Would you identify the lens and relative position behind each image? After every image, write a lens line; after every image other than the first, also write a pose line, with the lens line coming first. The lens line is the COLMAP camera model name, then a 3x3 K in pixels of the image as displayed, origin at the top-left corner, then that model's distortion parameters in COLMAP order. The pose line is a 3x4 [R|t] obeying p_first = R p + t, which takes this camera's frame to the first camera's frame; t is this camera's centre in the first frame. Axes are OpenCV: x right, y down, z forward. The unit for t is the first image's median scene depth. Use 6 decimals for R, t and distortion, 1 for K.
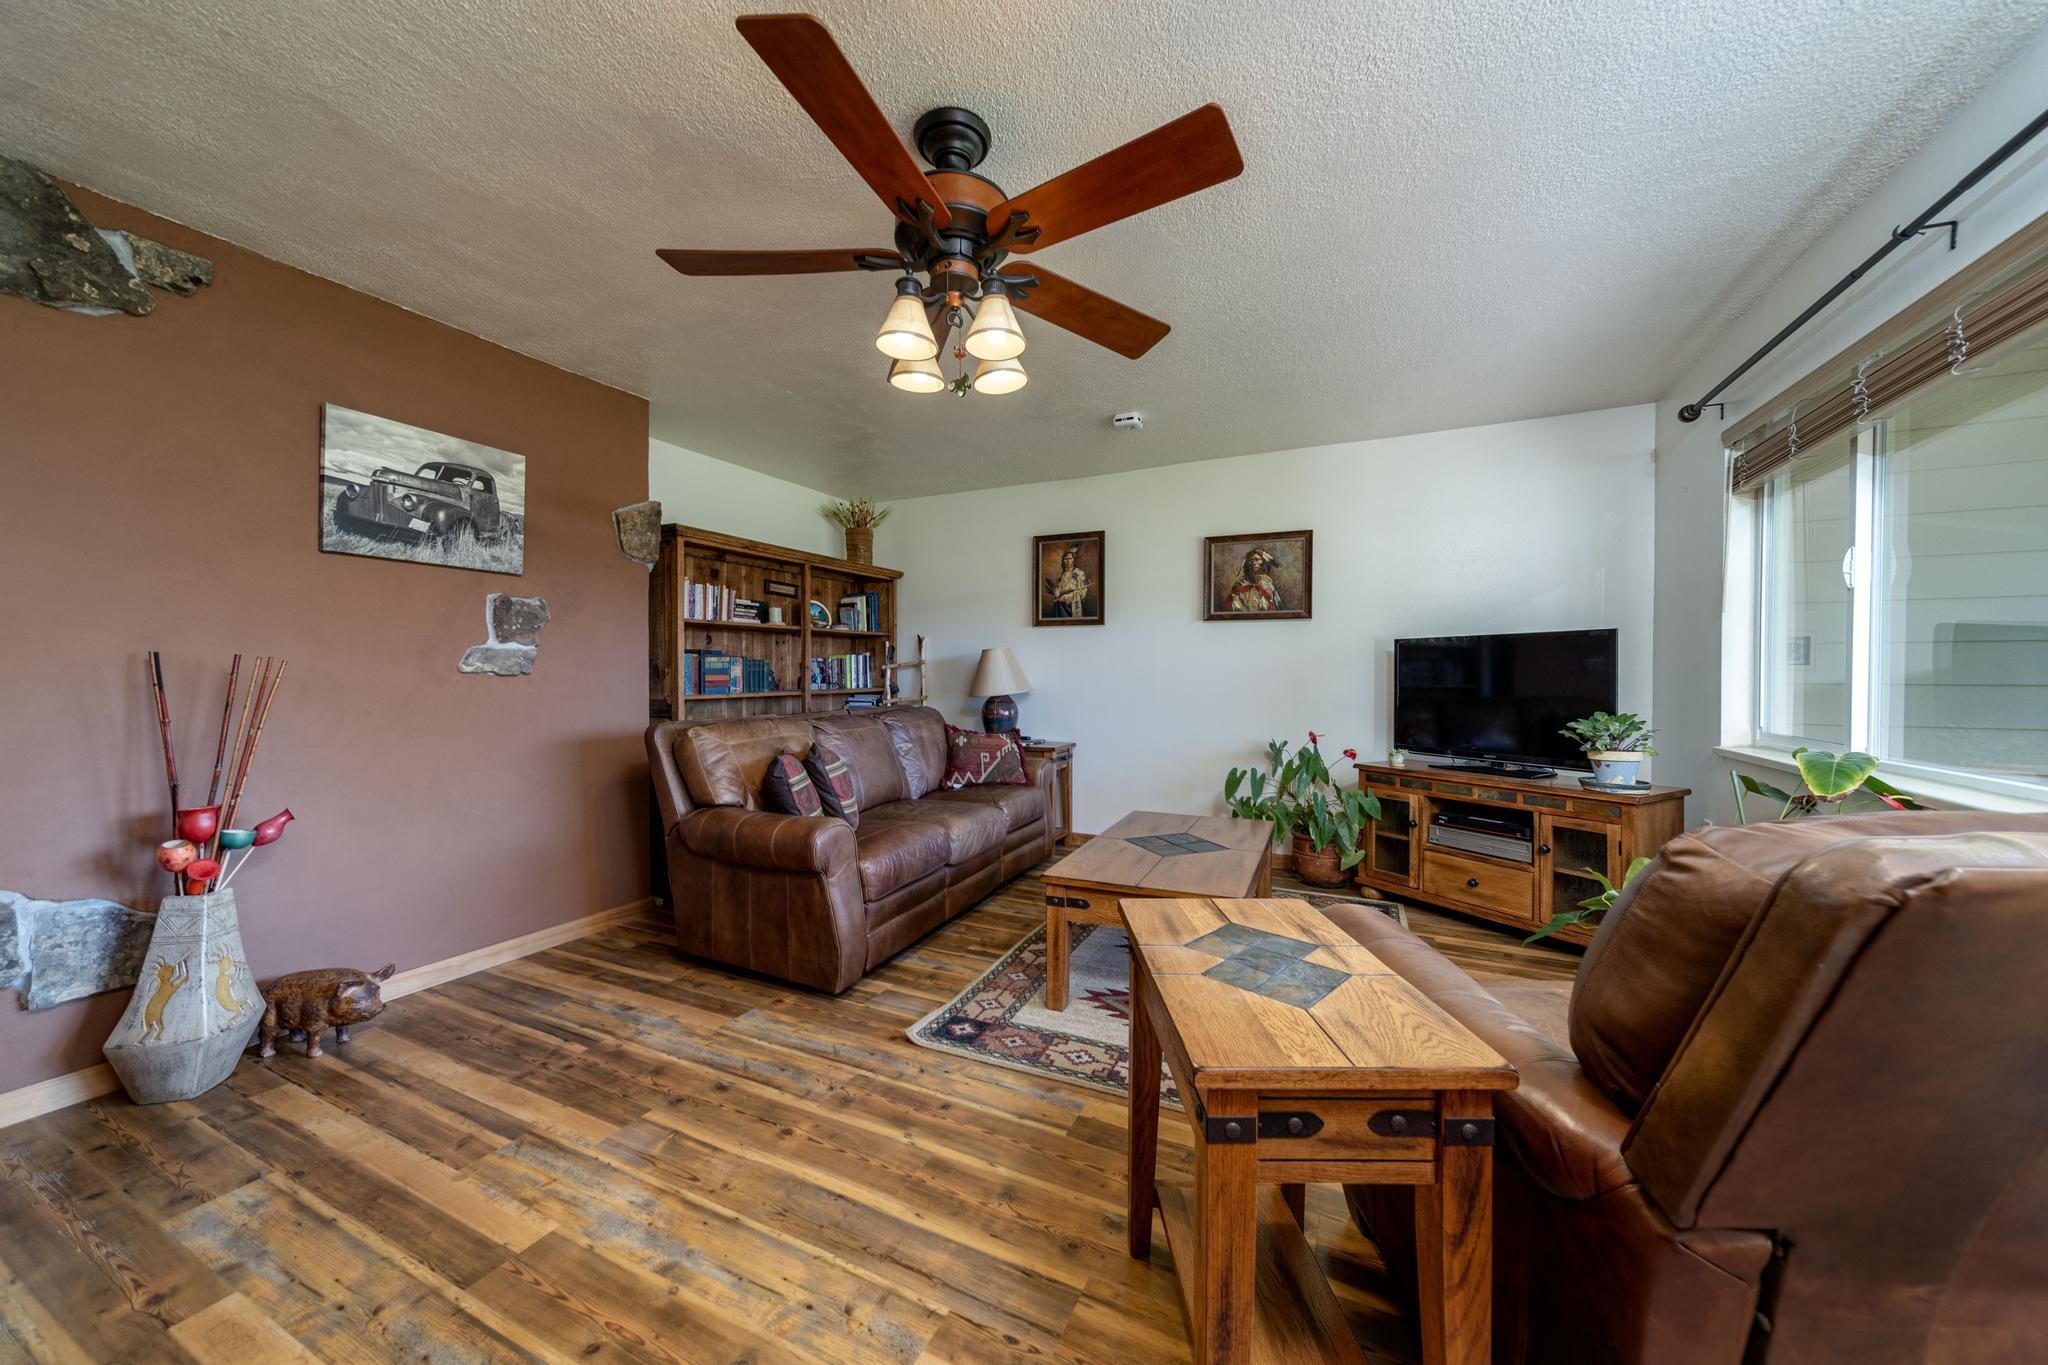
lens RADIAL K [[723.1, 0, 1019.8], [0, 723.1, 678.6], [0, 0, 1]] dist [0.003504, 0.000256]
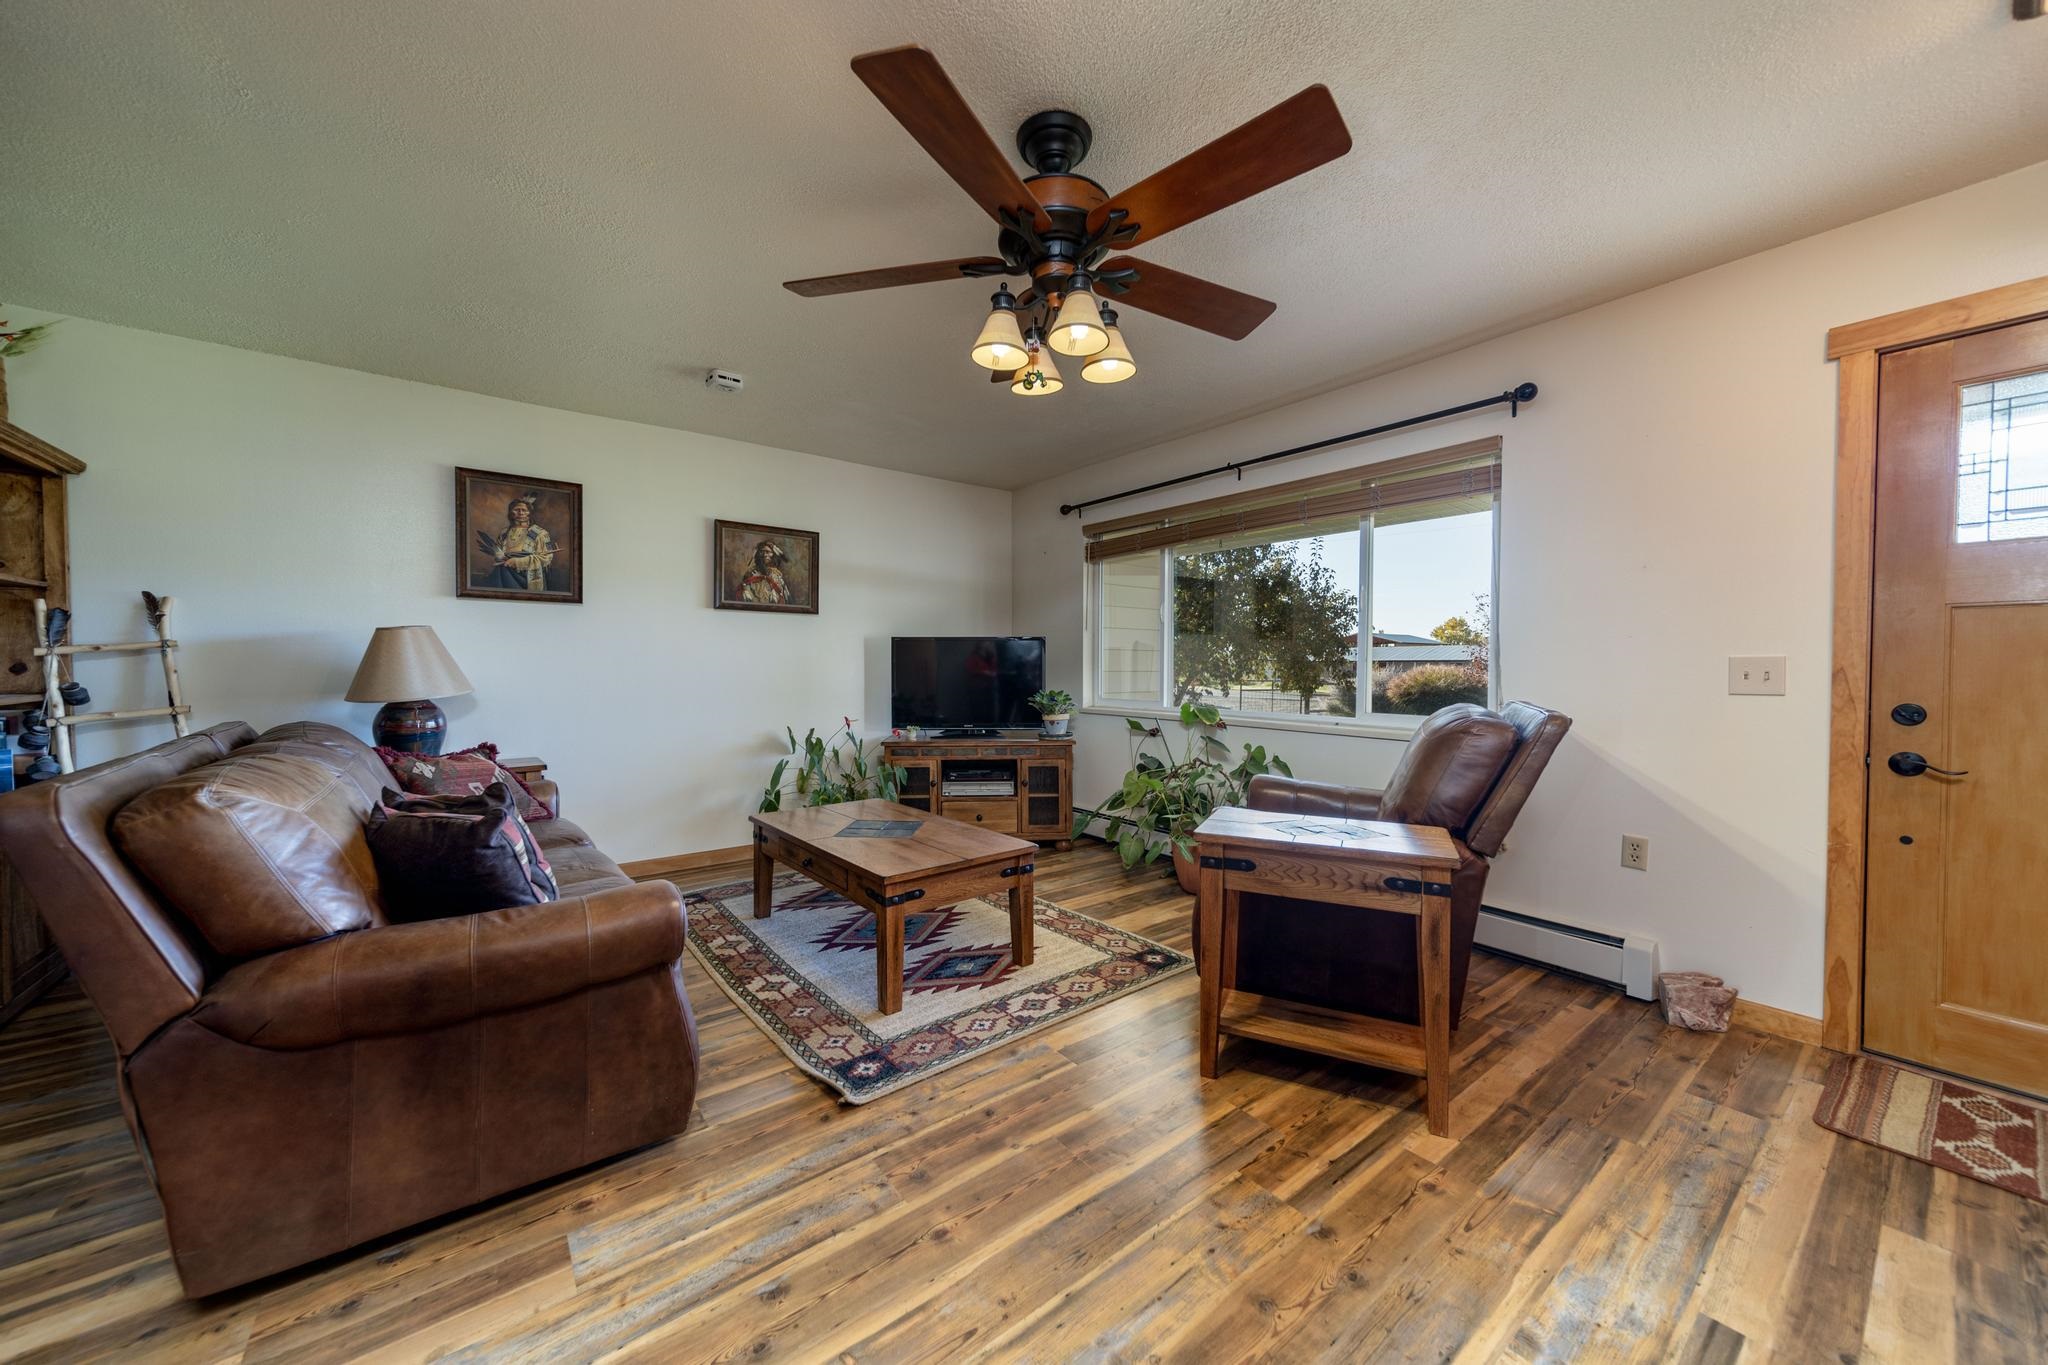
lens RADIAL K [[723.1, 0, 1024.3], [0, 723.1, 676.4], [0, 0, 1]] dist [0.003504, 0.000256]
pose [[0.441292, -0.013279, 0.897265, -0.643095], [0.005486, 0.999912, 0.012100, -0.002854], [-0.897347, -0.000417, 0.441326, 0.362002]]
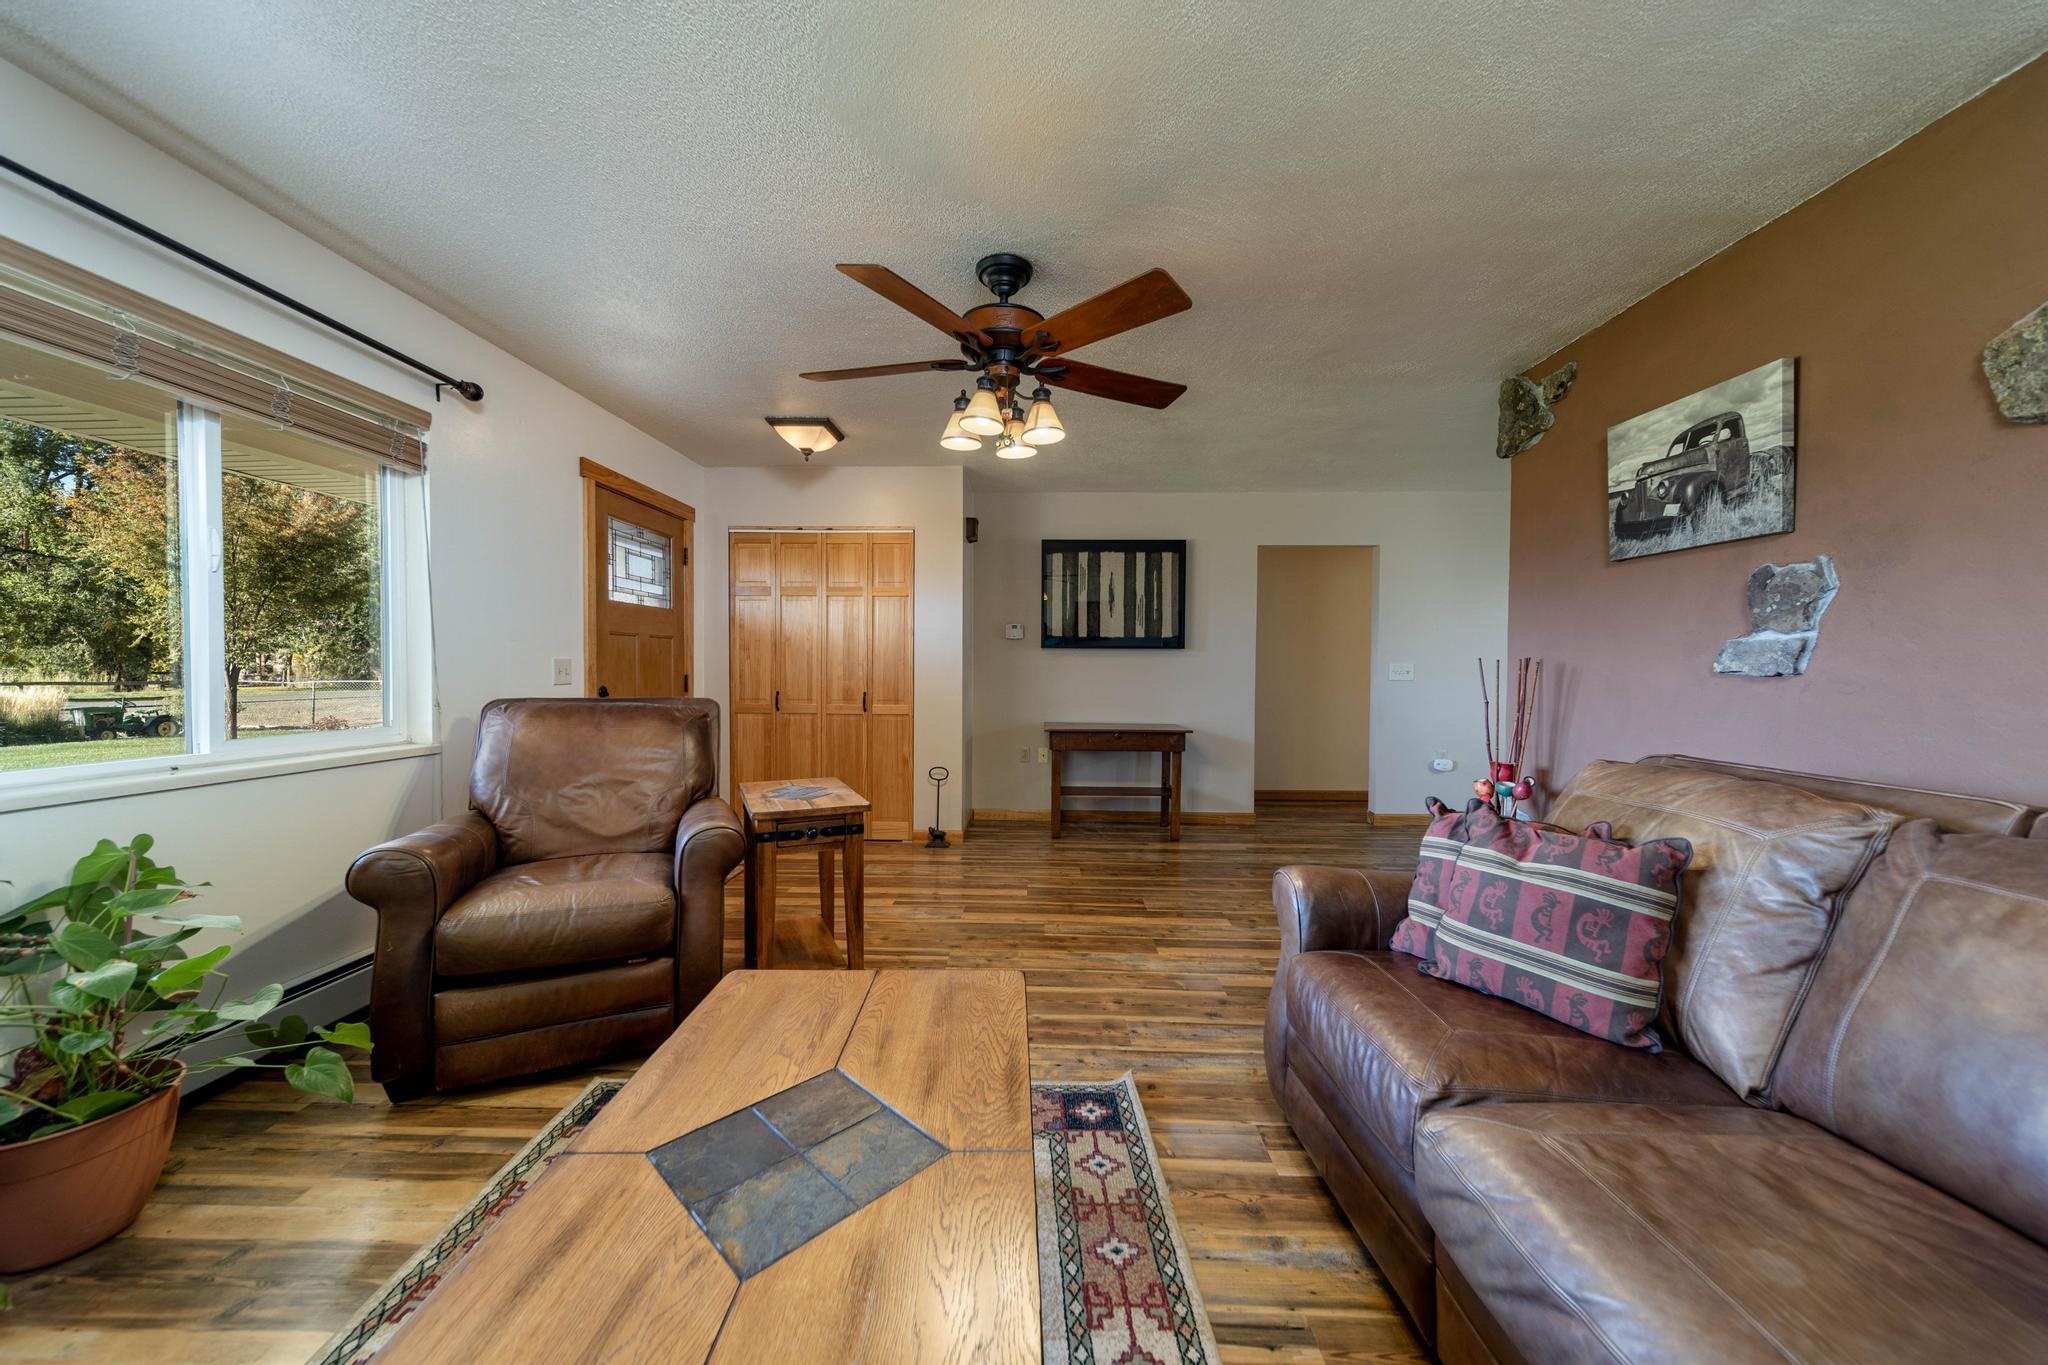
lens RADIAL K [[723.1, 0, 1024.2], [0, 723.1, 672.3], [0, 0, 1]] dist [0.003504, 0.000256]
pose [[-0.907863, -0.002008, -0.419262, 0.270666], [-0.009592, 0.999826, 0.015982, -0.014194], [0.419157, 0.018531, -0.907725, 1.396658]]
